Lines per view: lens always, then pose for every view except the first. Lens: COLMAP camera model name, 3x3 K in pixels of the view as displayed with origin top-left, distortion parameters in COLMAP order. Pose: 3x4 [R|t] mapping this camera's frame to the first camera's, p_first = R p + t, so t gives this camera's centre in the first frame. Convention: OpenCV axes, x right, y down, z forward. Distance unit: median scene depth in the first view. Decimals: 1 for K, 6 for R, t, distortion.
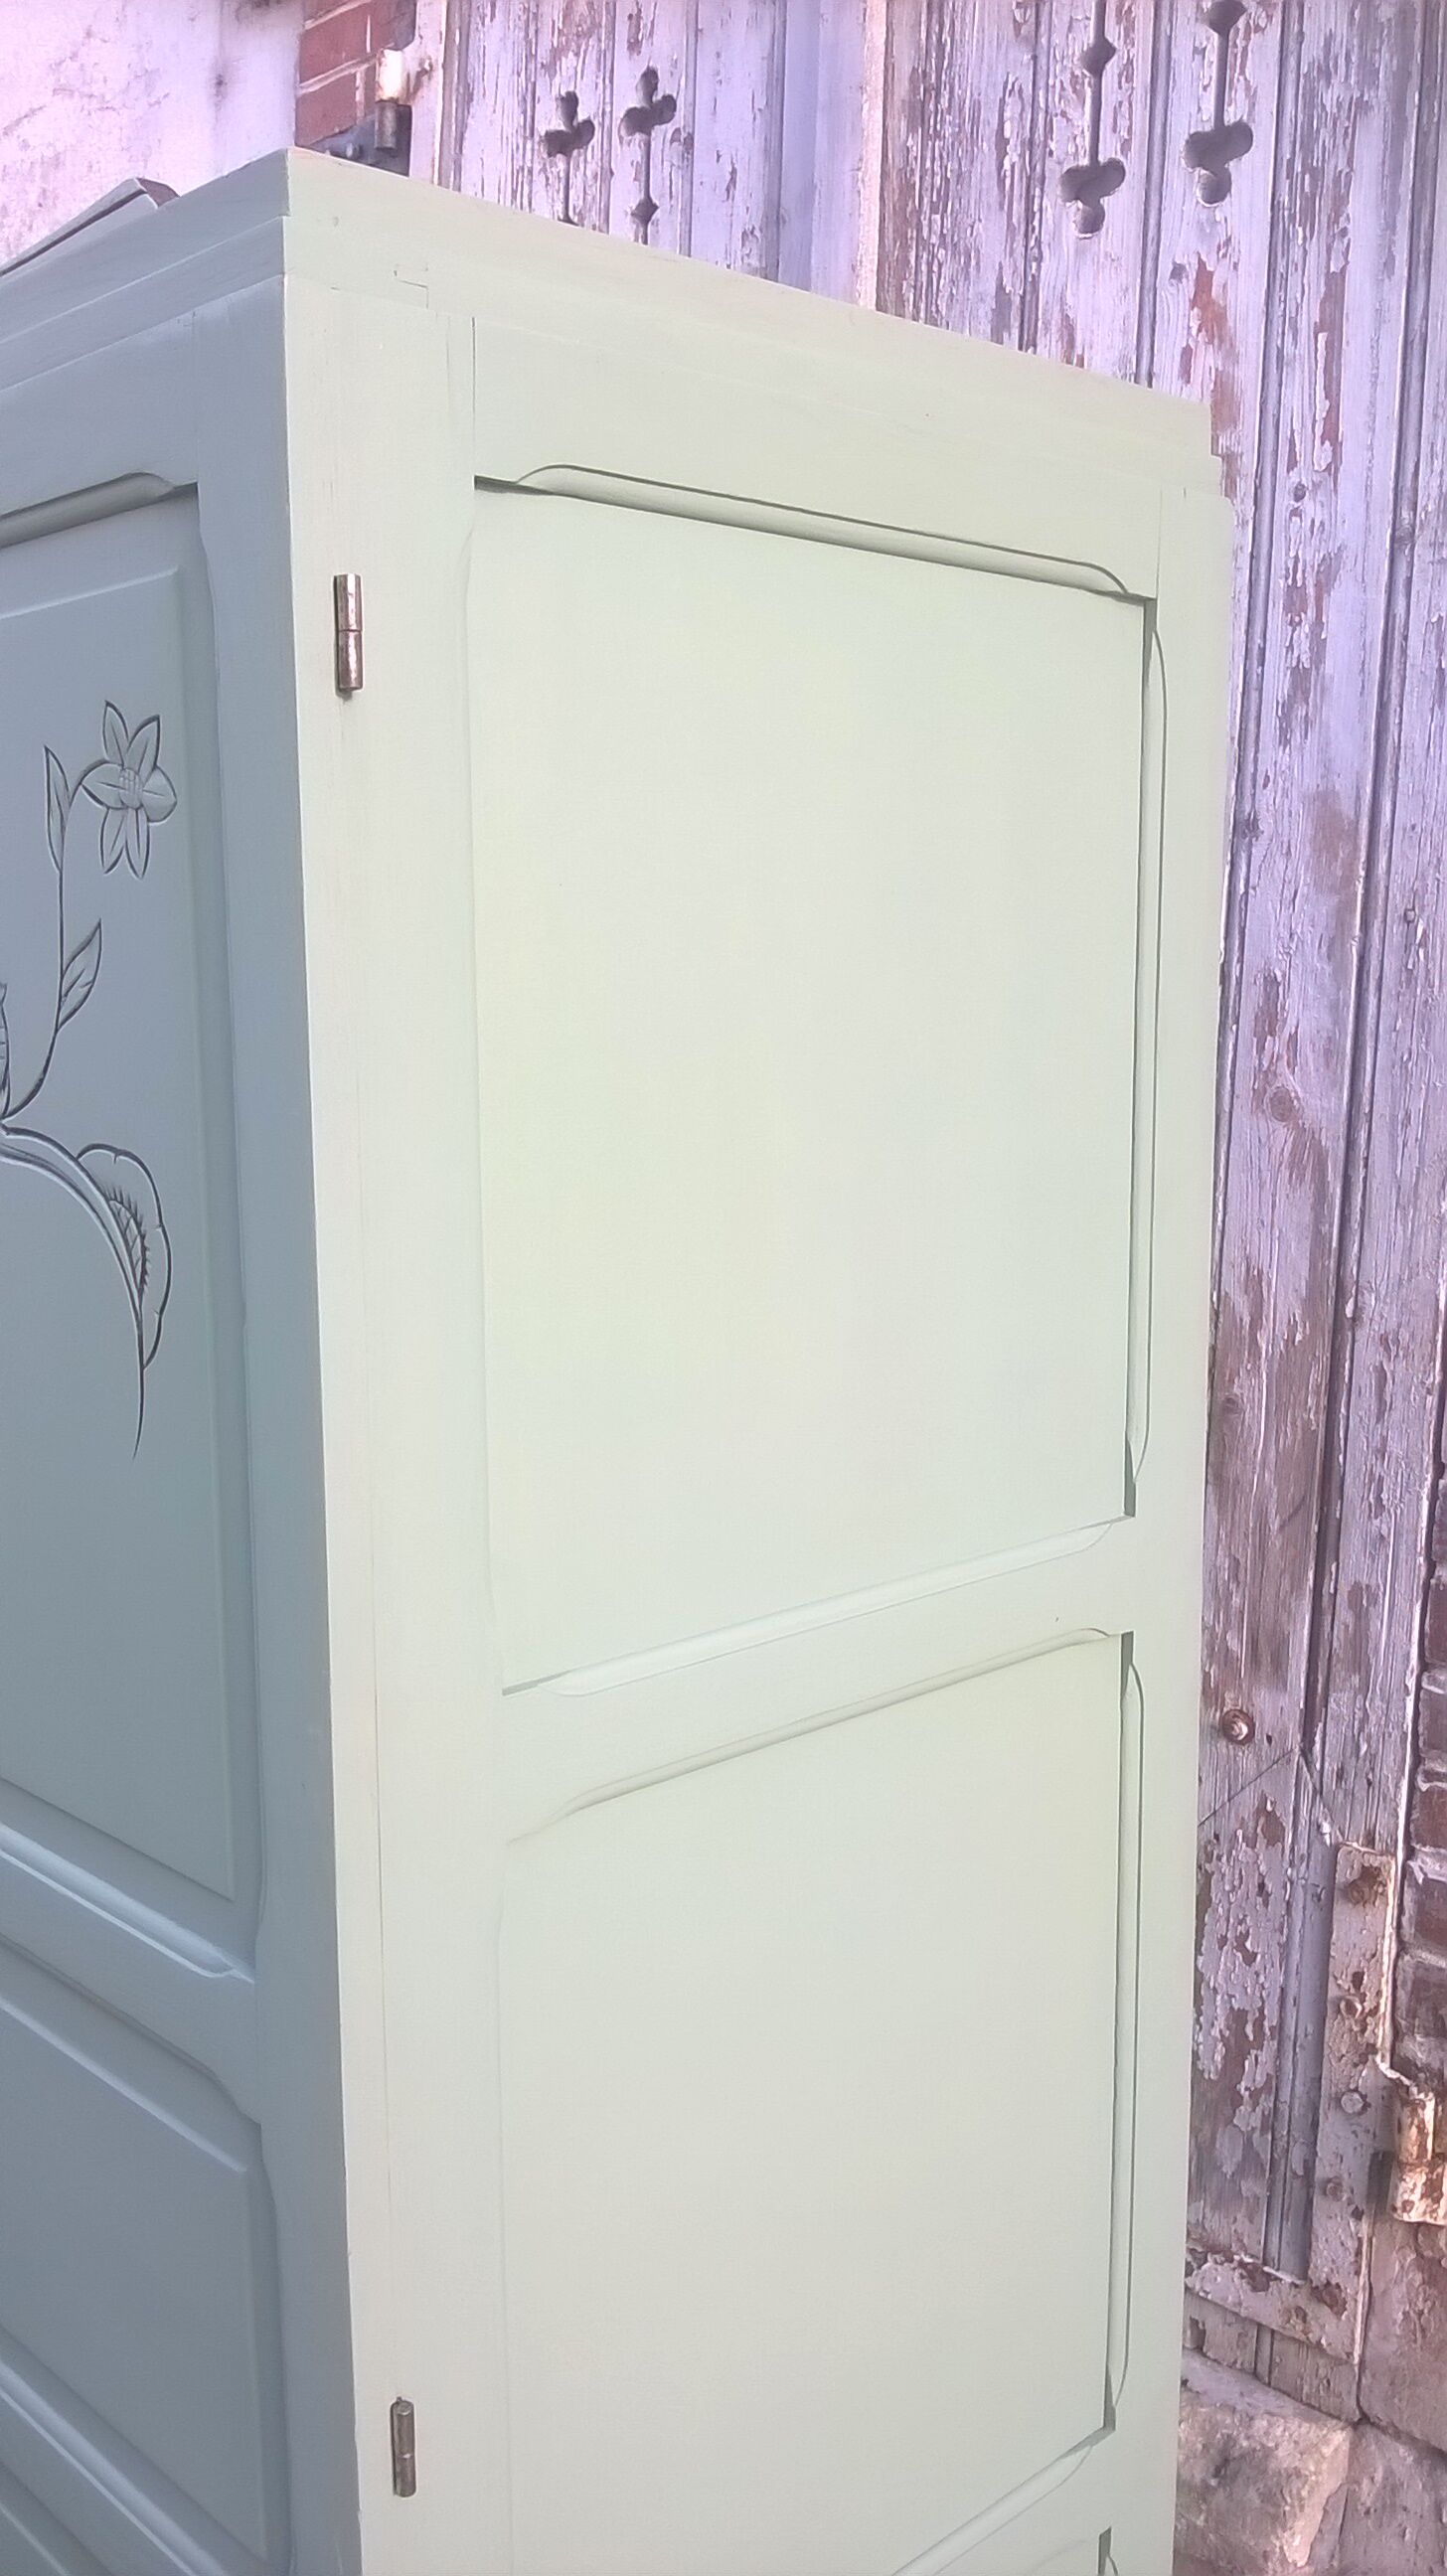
lens RADIAL K [[2257.5, 0, 757.8], [0, 2257.5, 1312.6], [0, 0, 1]] dist [0.036685, -0.141187]
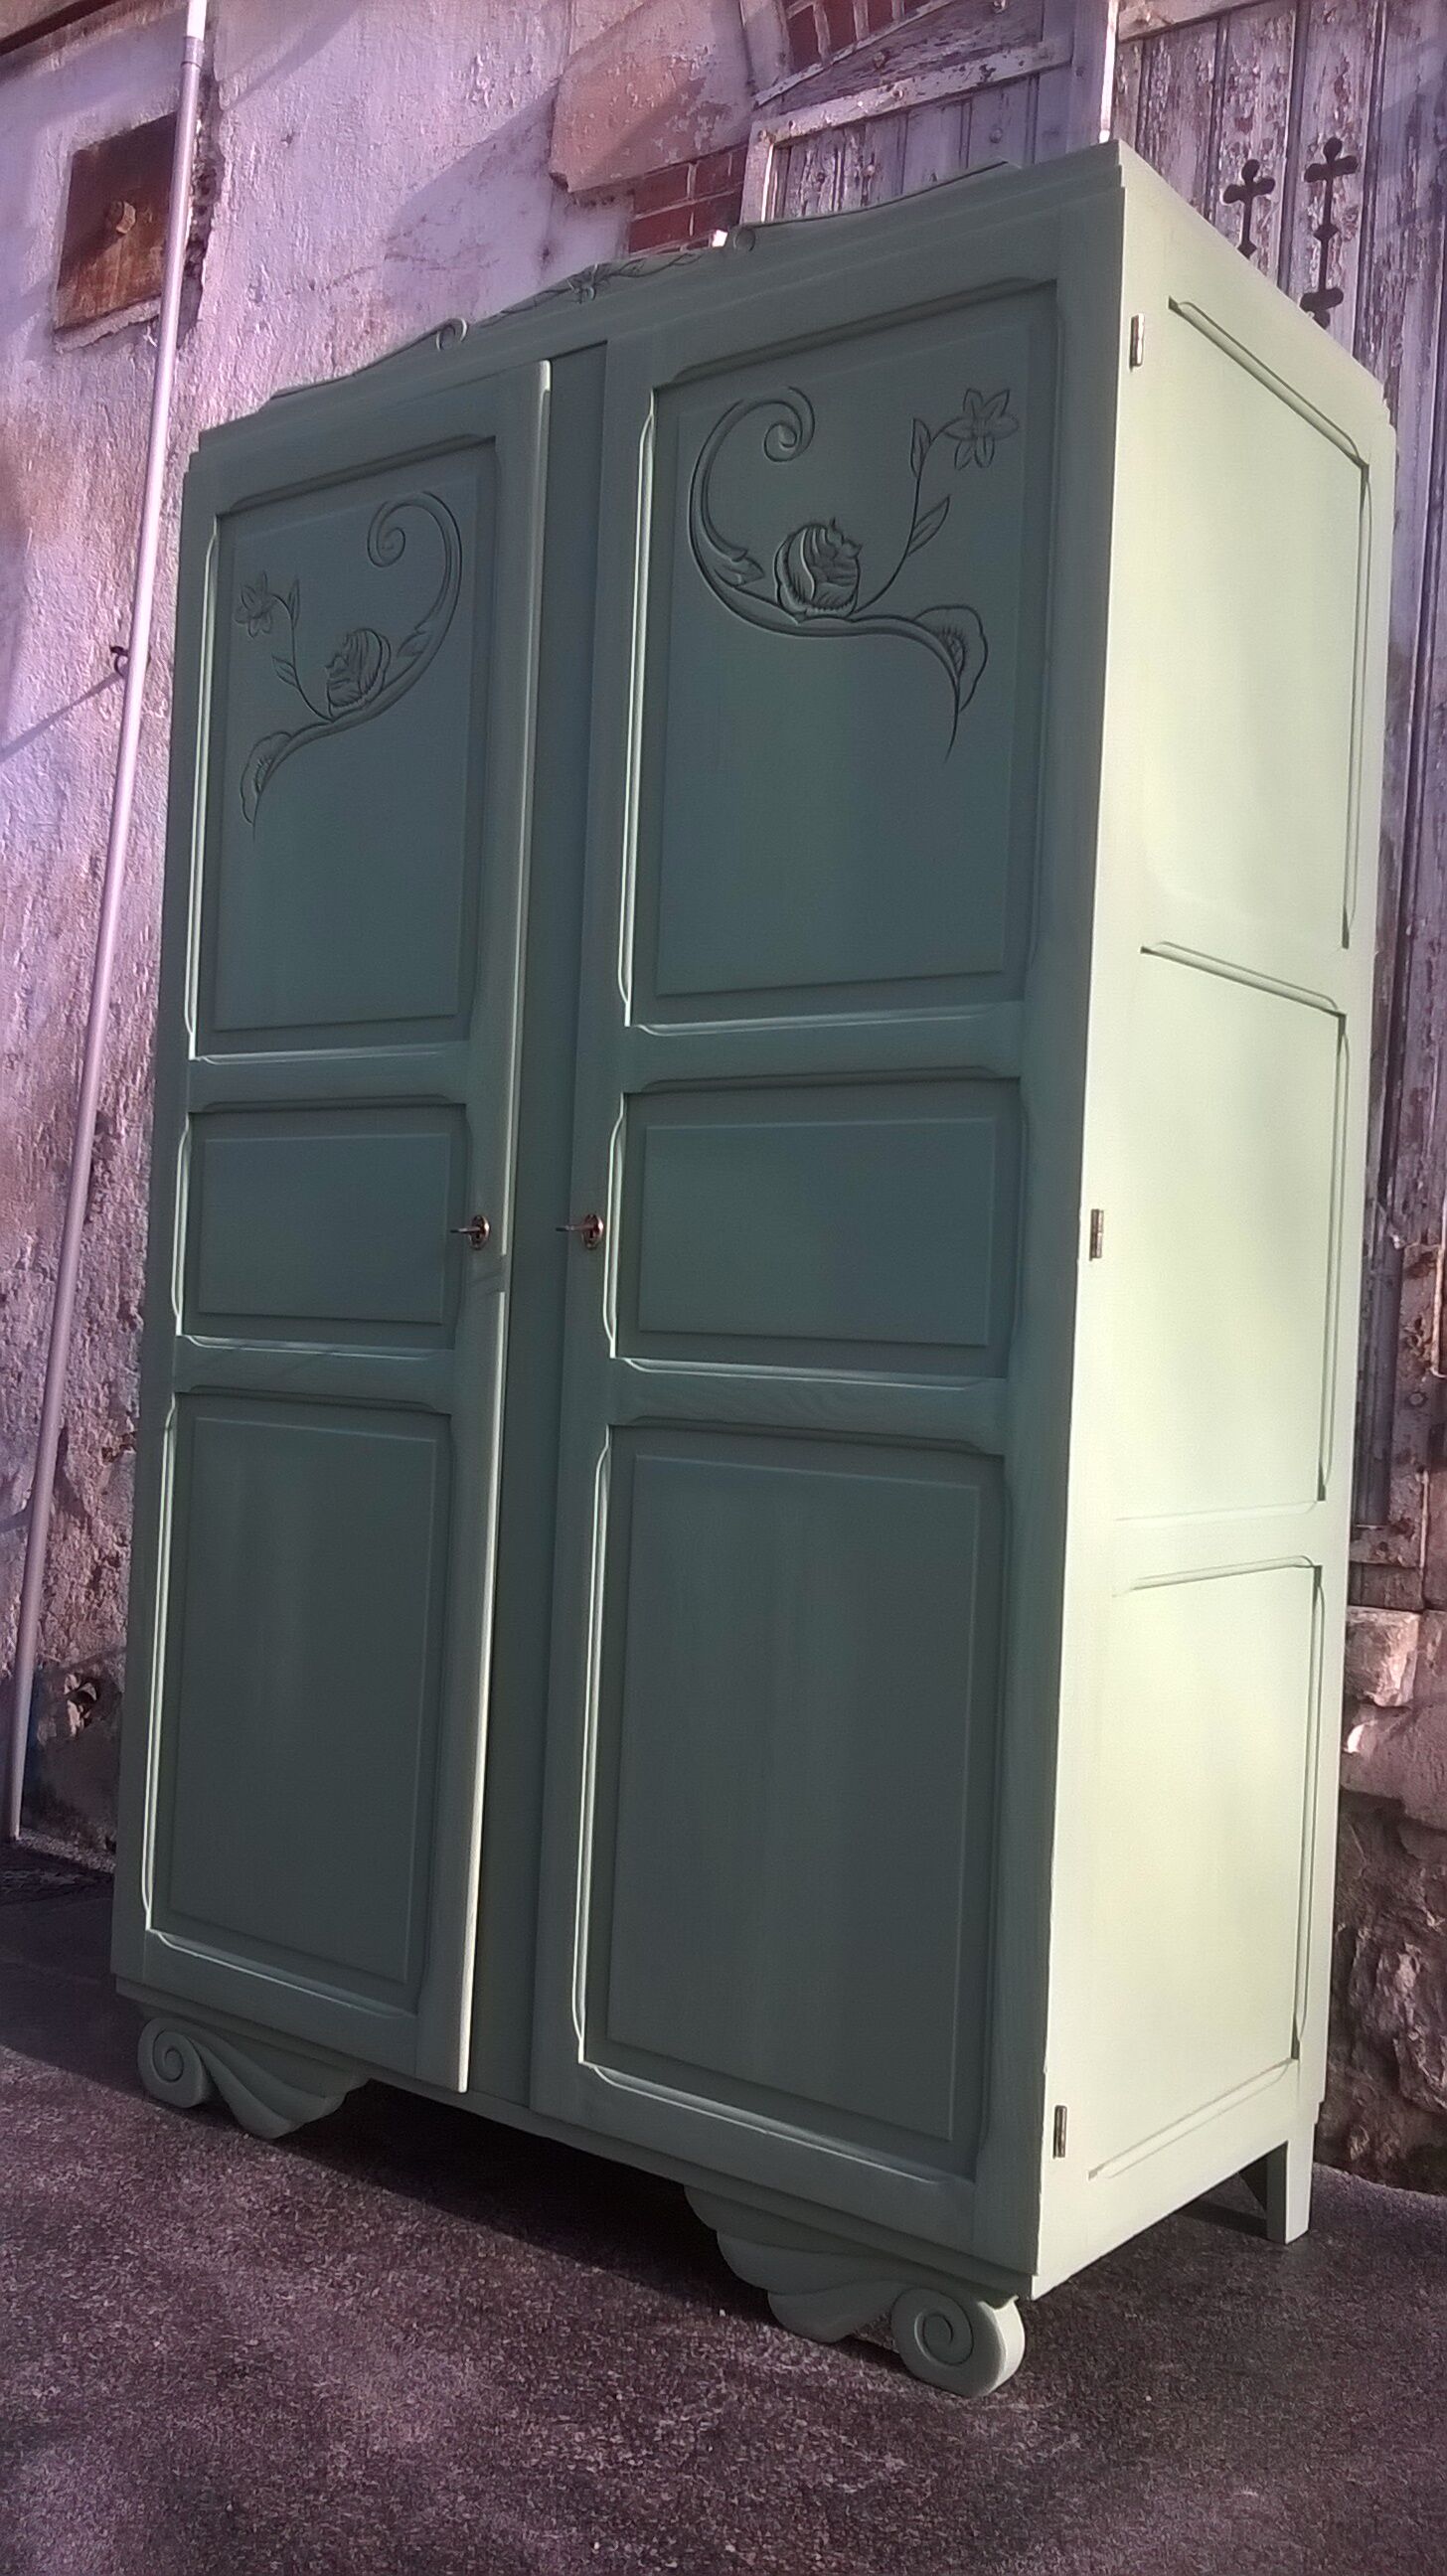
lens RADIAL K [[2257.5, 0, 745.4], [0, 2257.5, 1318.4], [0, 0, 1]] dist [0.036685, -0.141187]
pose [[0.986906, 0.048382, 0.153870, -0.475326], [-0.024084, 0.987461, -0.156015, 0.558718], [-0.159489, 0.150266, 0.975696, -0.537777]]
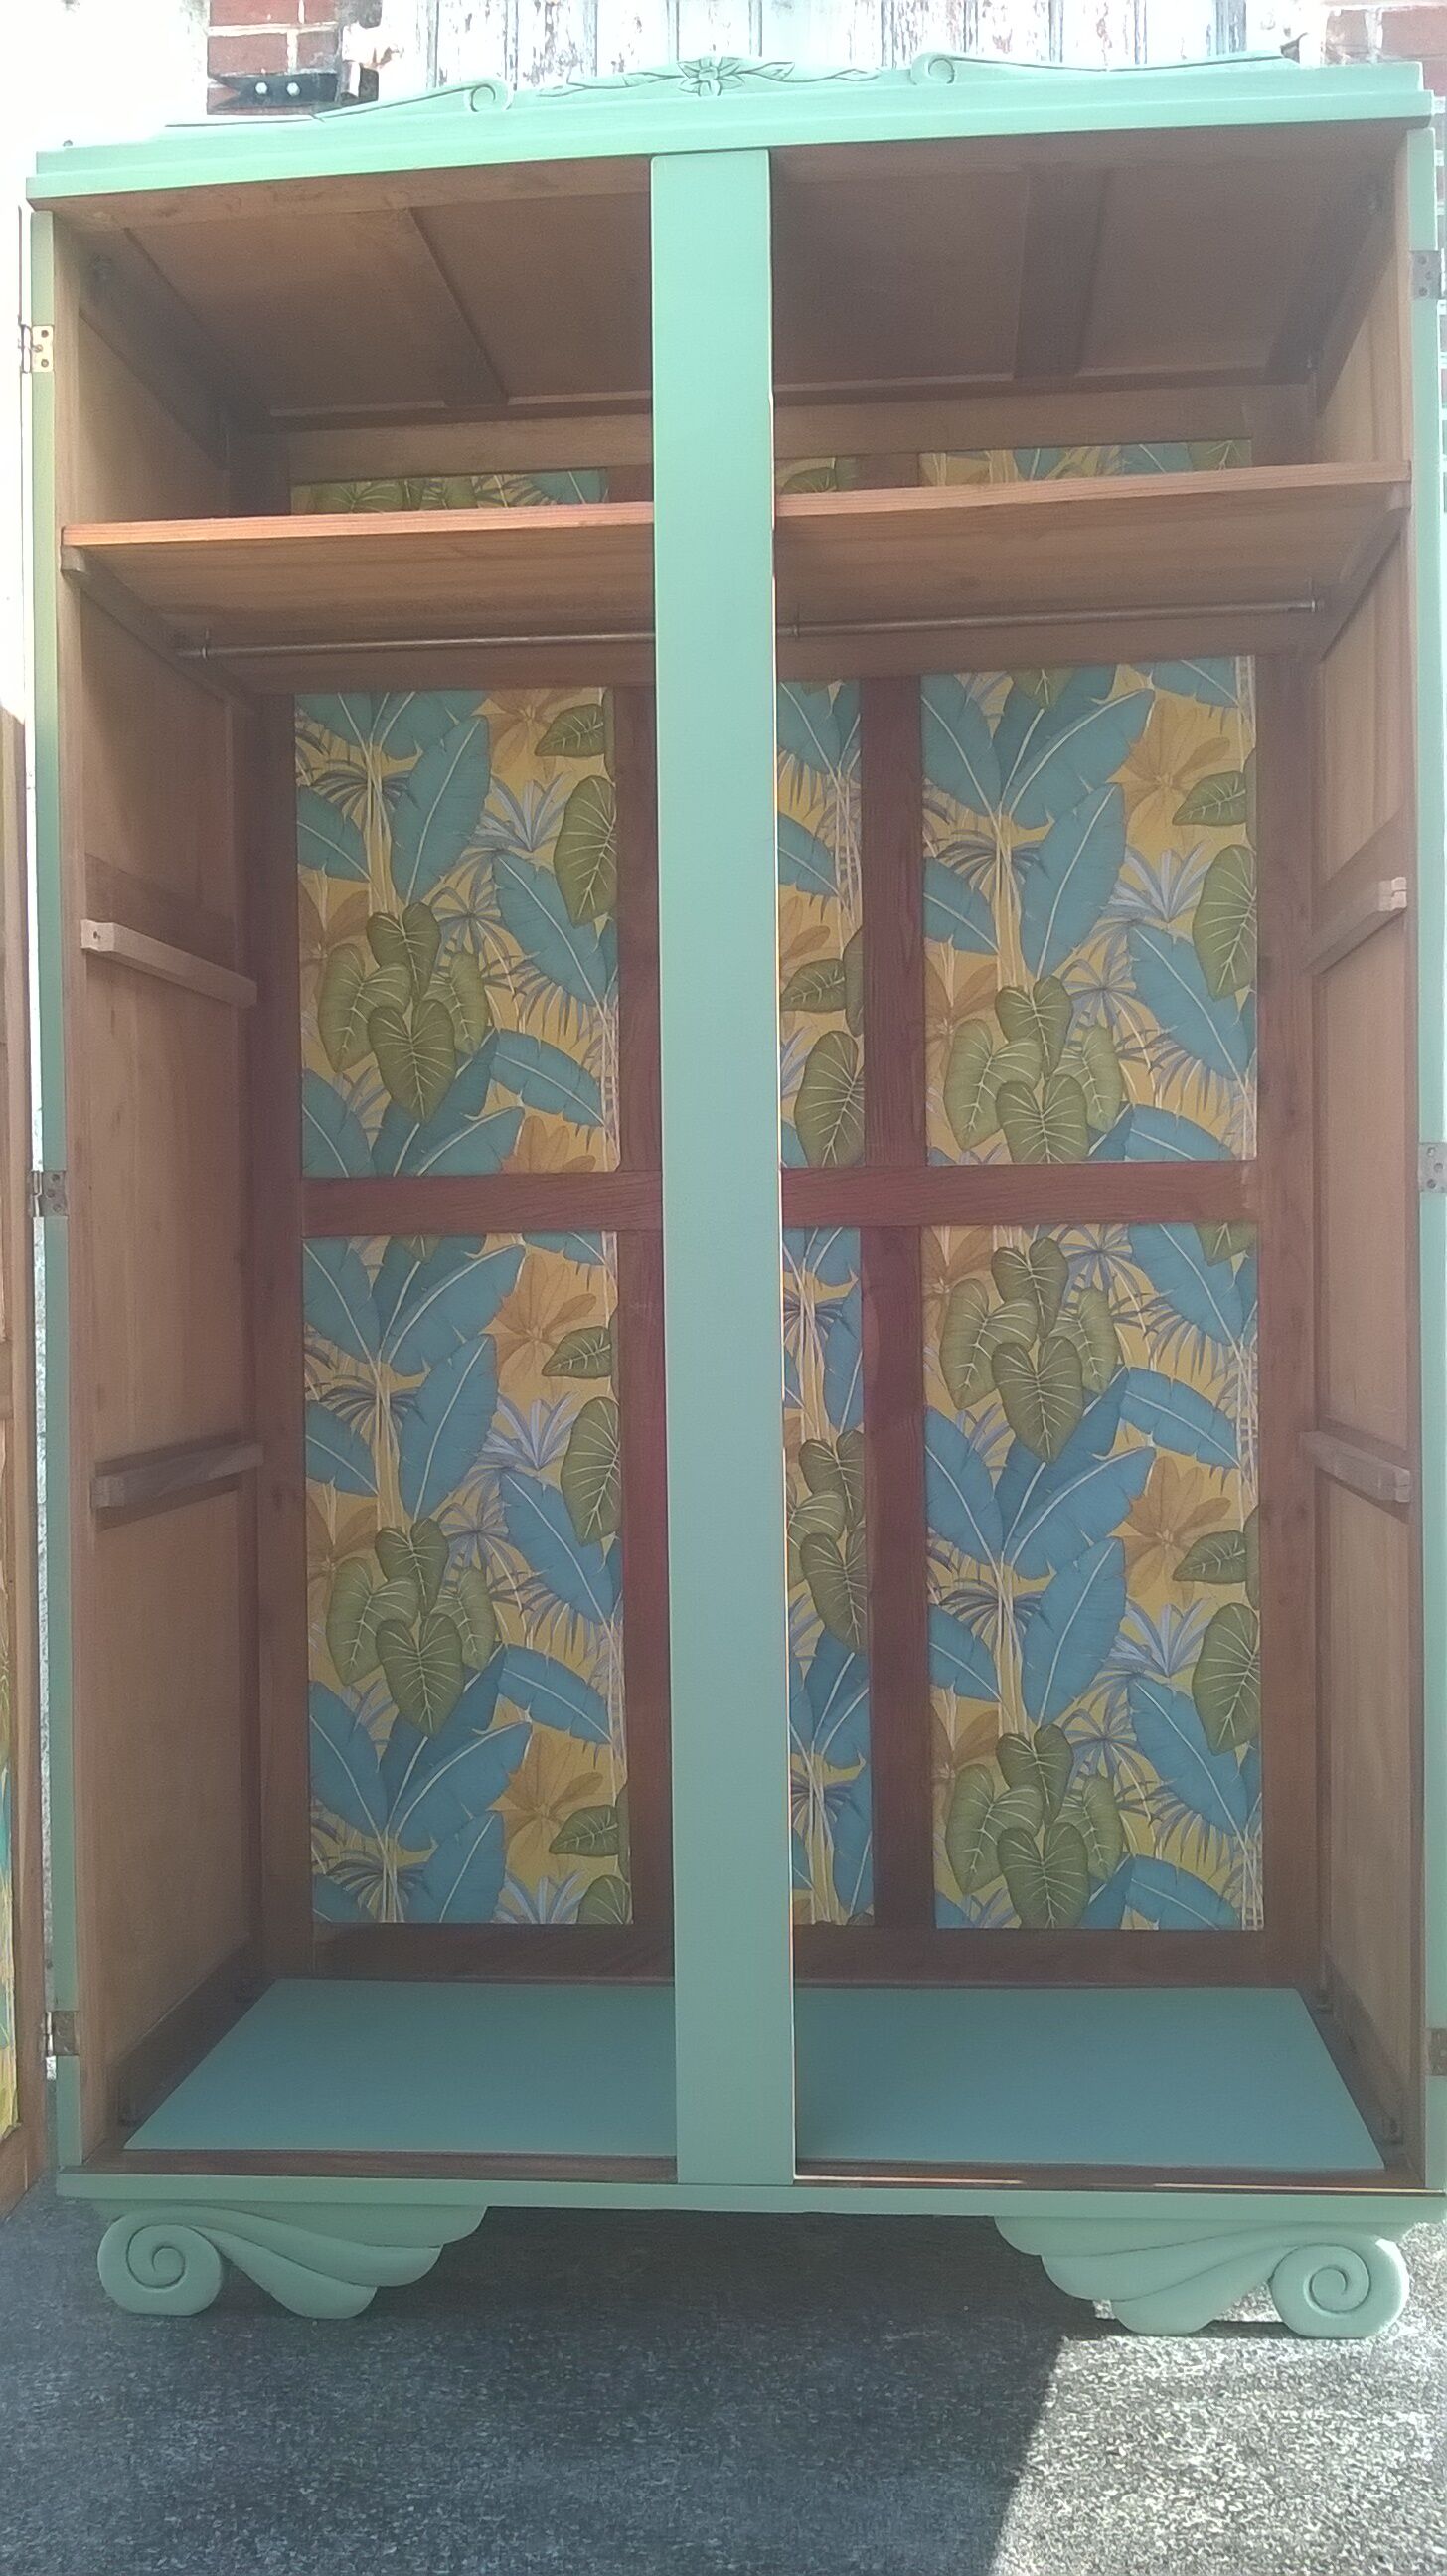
lens RADIAL K [[2257.5, 0, 736.3], [0, 2257.5, 1323.6], [0, 0, 1]] dist [0.036685, -0.141187]
pose [[0.752719, -0.021545, 0.657989, -1.210843], [0.111831, 0.989124, -0.095543, 0.474678], [-0.648774, 0.145500, 0.746942, -0.030146]]
